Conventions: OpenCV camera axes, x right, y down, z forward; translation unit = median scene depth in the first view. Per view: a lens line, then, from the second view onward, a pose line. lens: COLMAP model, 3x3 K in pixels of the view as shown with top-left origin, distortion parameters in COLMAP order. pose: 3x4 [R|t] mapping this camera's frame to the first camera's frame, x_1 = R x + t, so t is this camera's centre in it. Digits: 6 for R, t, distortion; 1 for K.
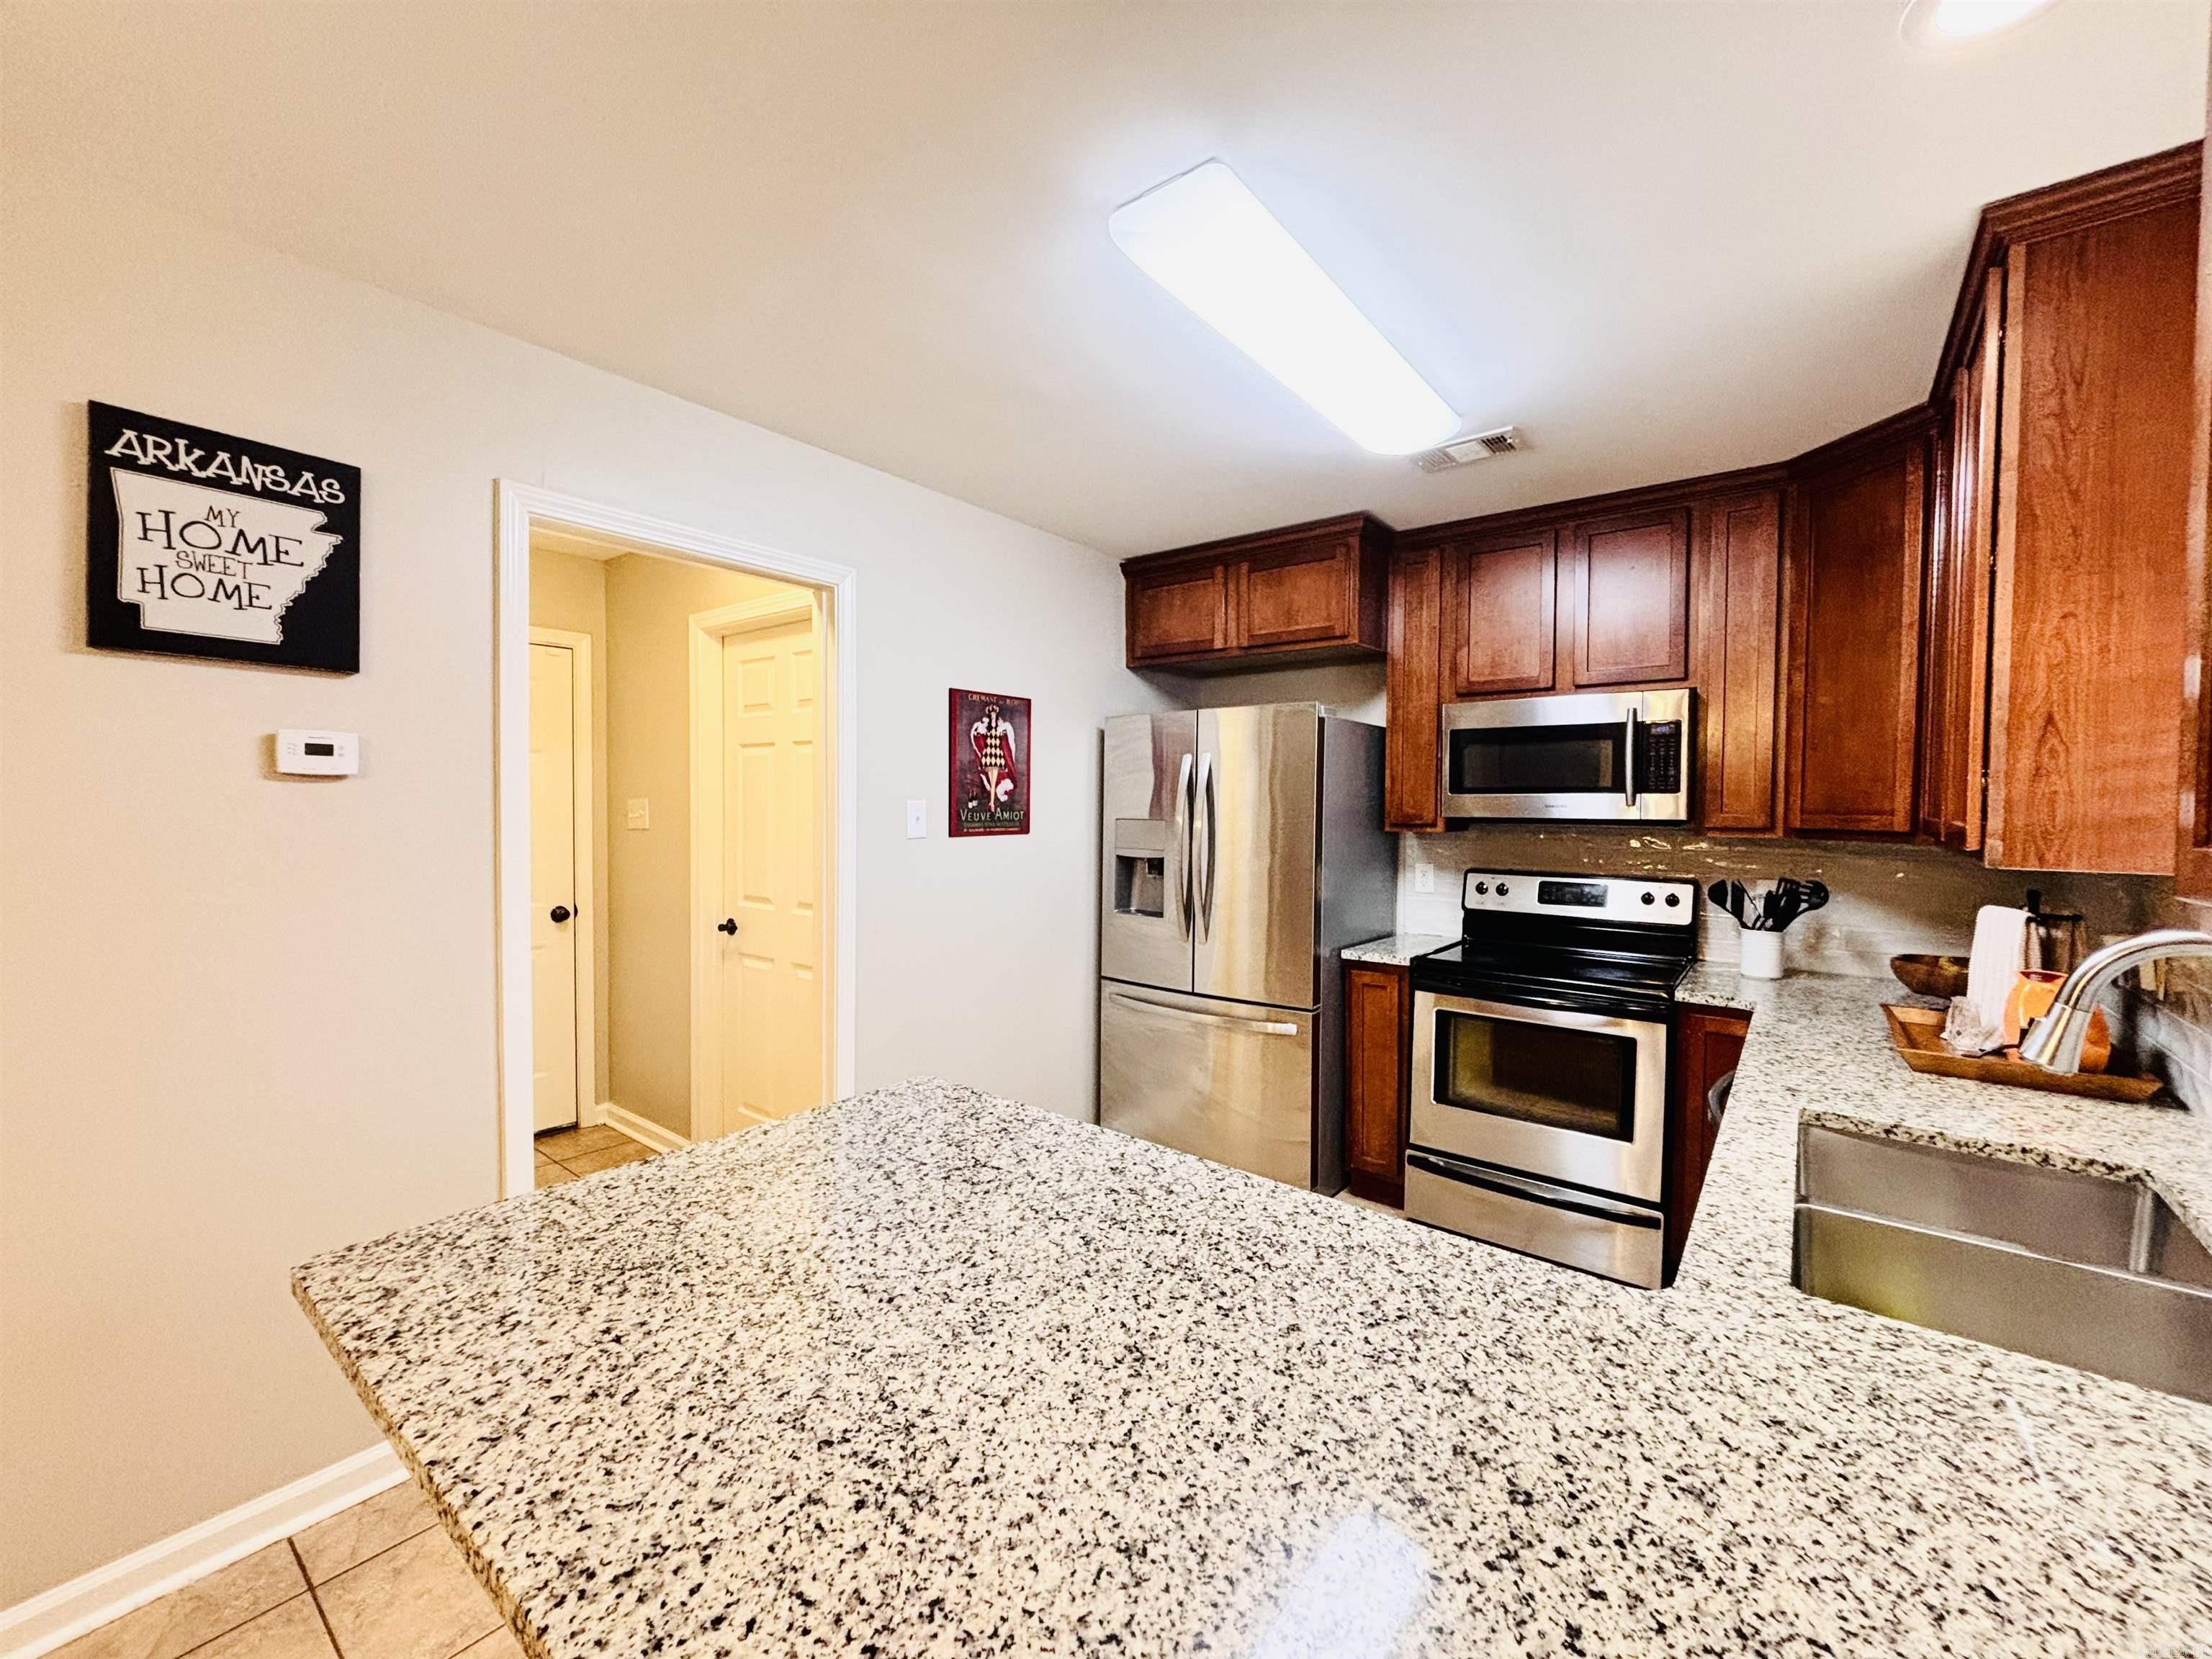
lens RADIAL K [[892.4, 0, 1101.4], [0, 892.4, 832.6], [0, 0, 1]] dist [0.000089, 0.000275]
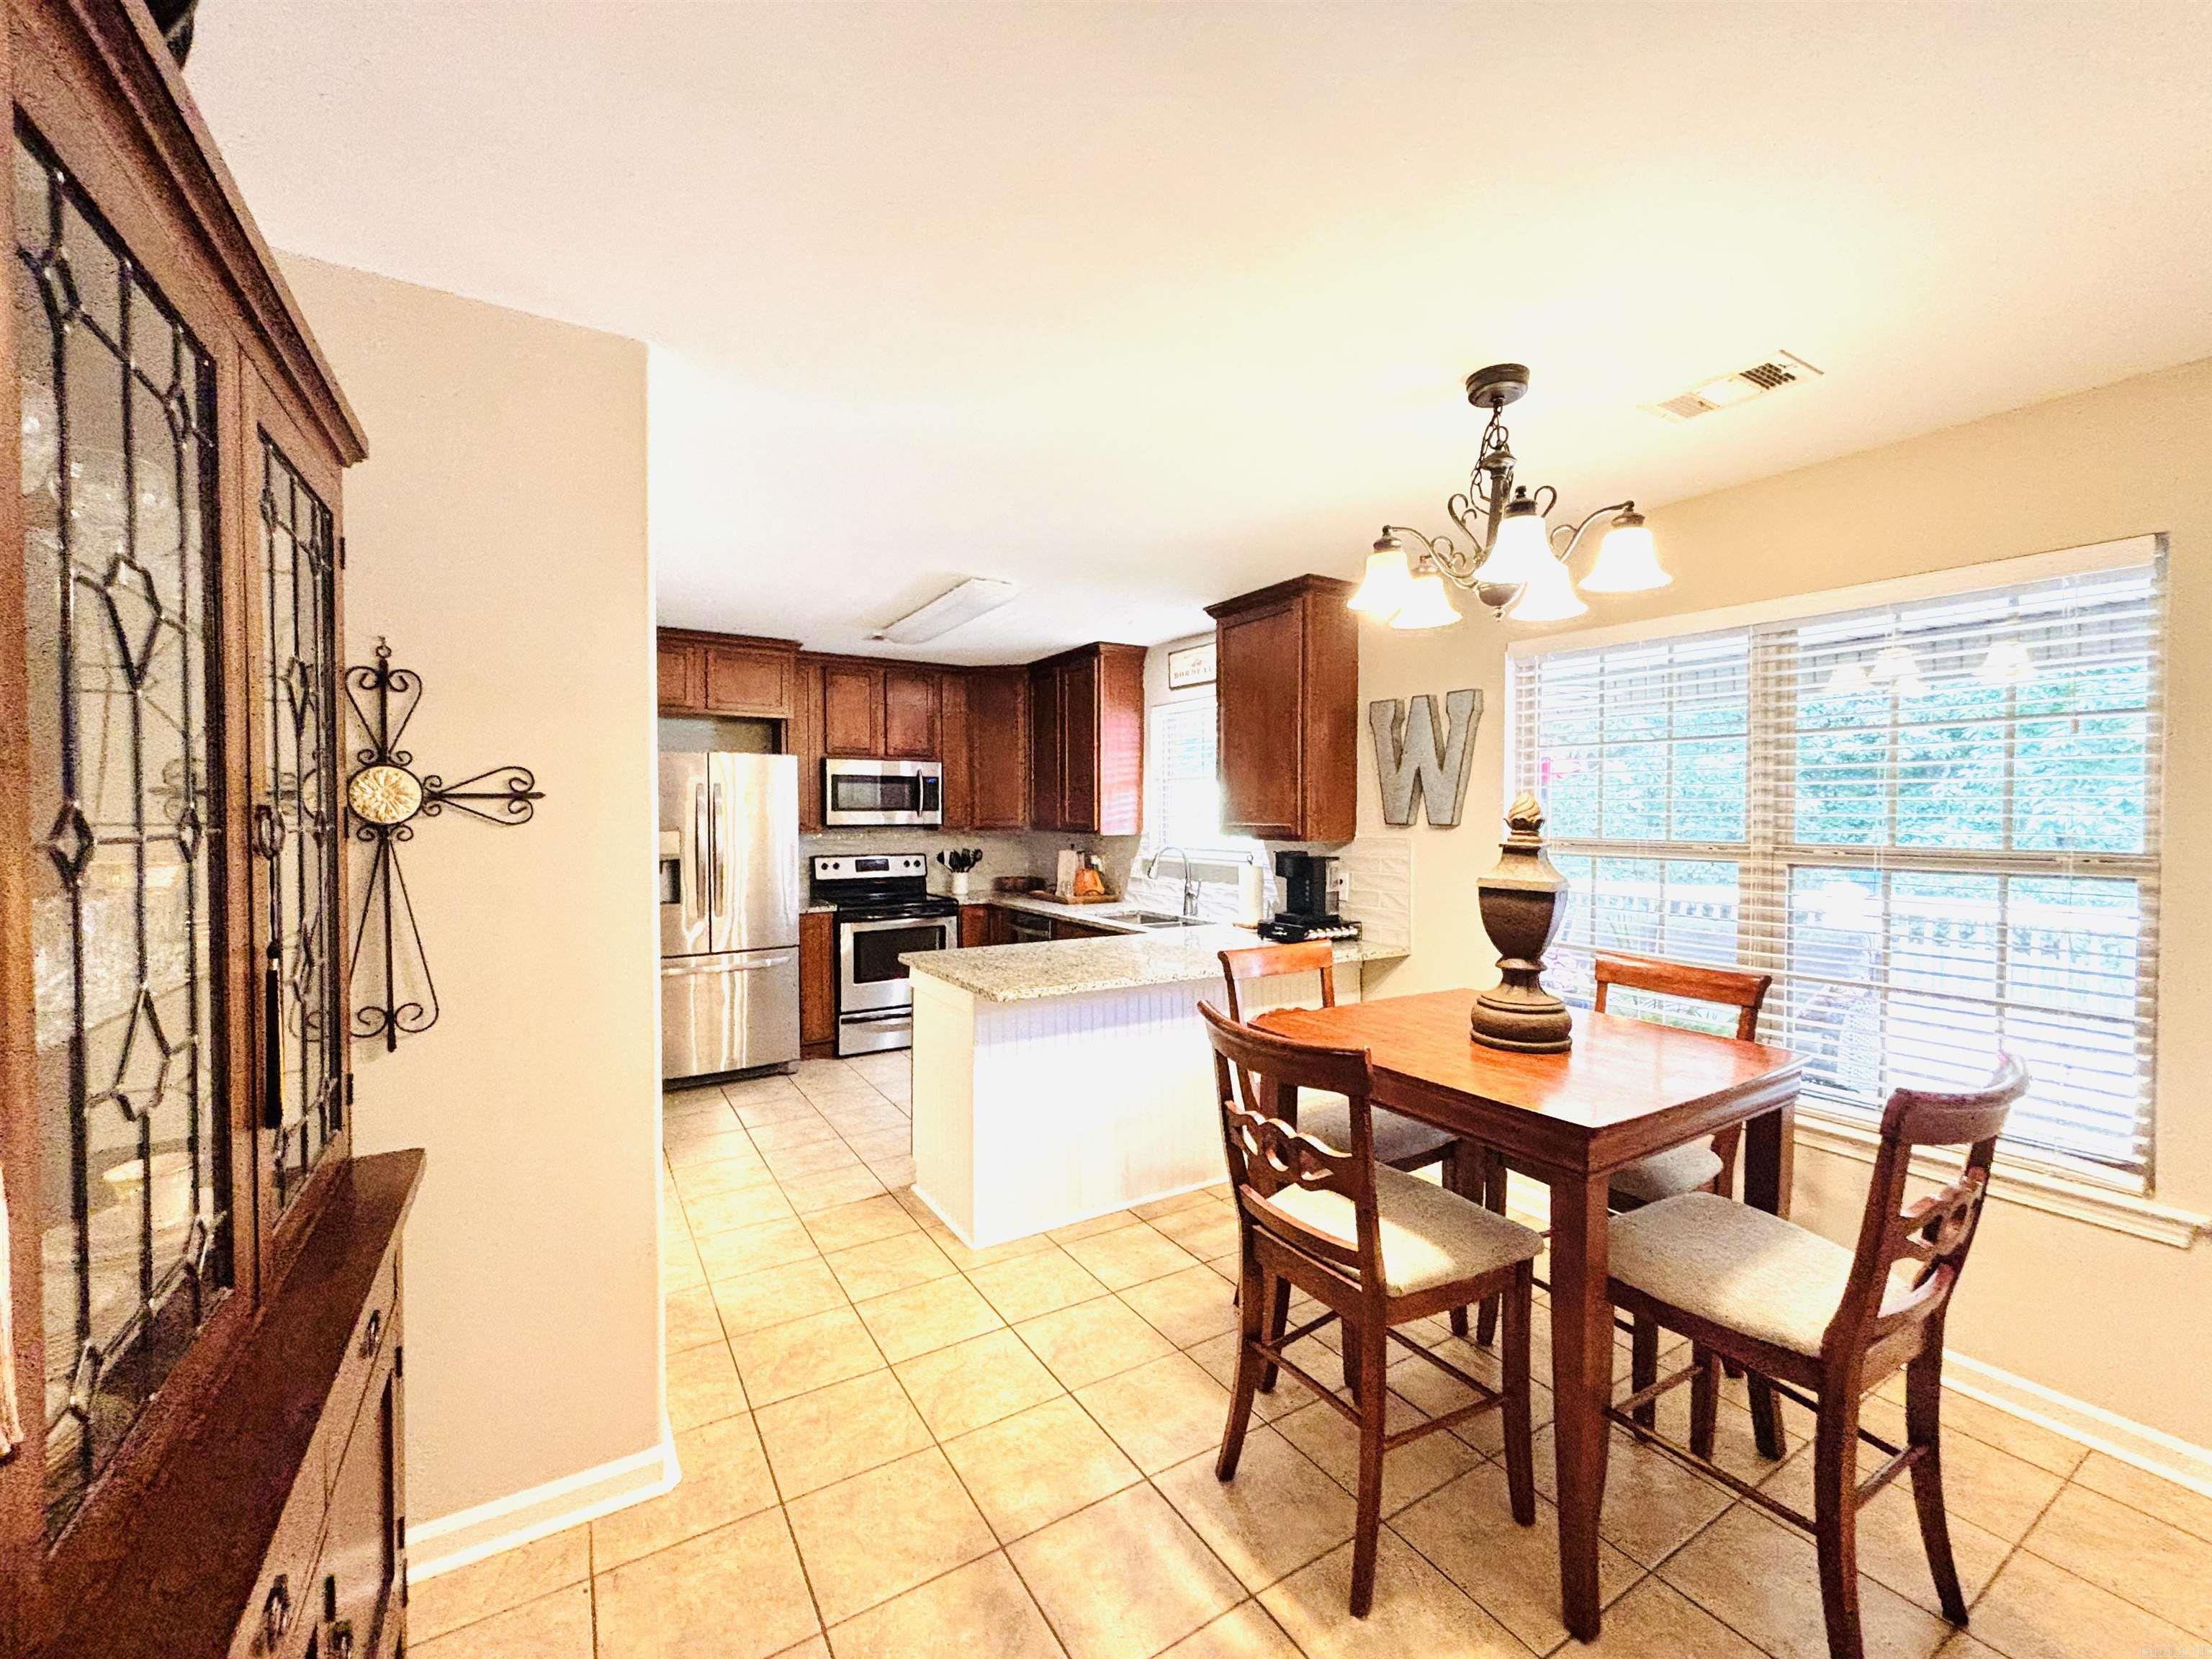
lens RADIAL K [[893.3, 0, 1096.4], [0, 893.3, 829.6], [0, 0, 1]] dist [0.005387, 0.000452]
pose [[0.351536, -0.024848, 0.935845, -1.249781], [0.034507, 0.999312, 0.013571, -0.015878], [-0.935538, 0.027523, 0.352151, -0.100873]]
